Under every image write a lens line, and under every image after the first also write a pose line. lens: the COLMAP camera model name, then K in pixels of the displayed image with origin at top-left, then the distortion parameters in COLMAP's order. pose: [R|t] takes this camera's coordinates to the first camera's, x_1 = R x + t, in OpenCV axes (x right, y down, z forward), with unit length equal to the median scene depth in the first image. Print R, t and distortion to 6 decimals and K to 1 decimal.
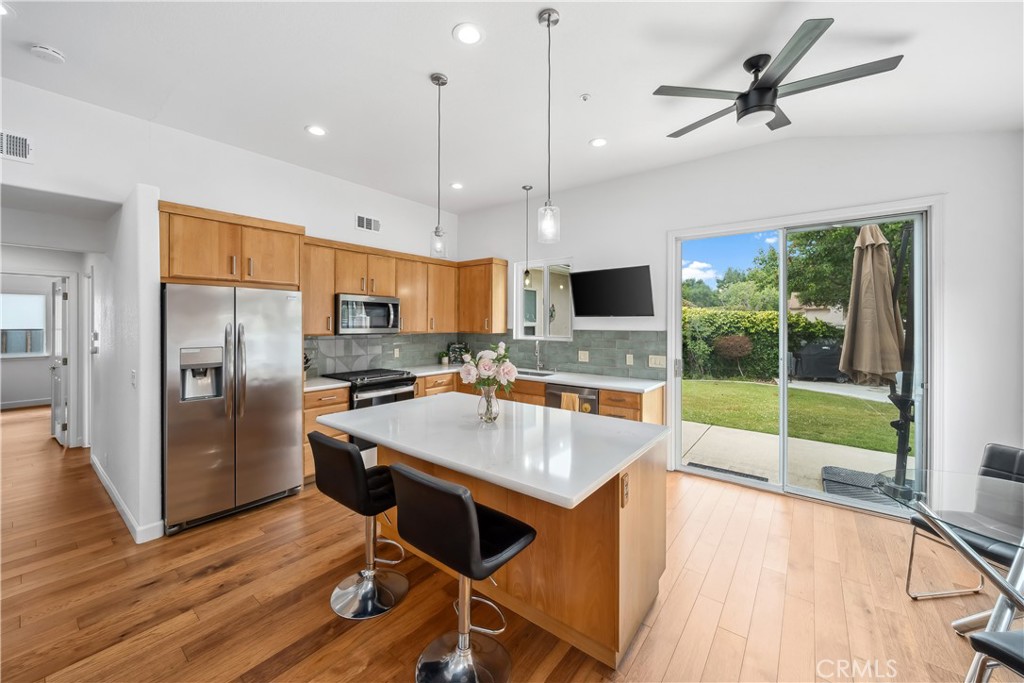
lens RADIAL K [[390.5, 0, 496.4], [0, 390.5, 323.1], [0, 0, 1]] dist [-0.003173, -0.000318]
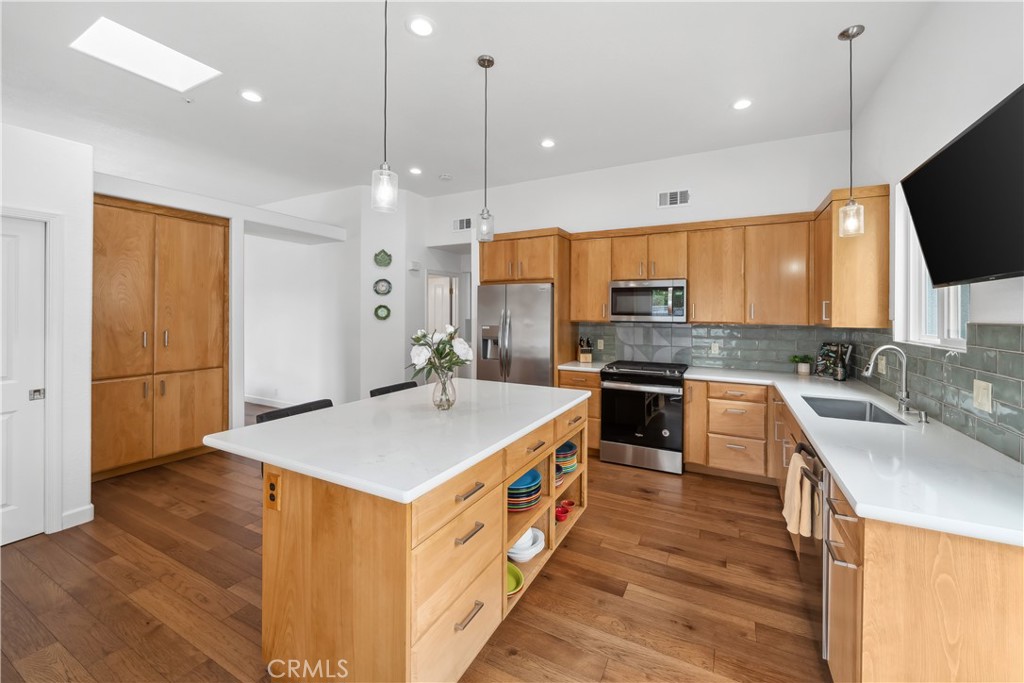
lens RADIAL K [[390.5, 0, 530.1], [0, 390.5, 312.9], [0, 0, 1]] dist [-0.003173, -0.000318]
pose [[0.217038, -0.005301, -0.976149, 0.474301], [-0.007070, 0.999950, -0.007002, 0.013809], [0.976137, 0.008421, 0.216990, 0.504341]]
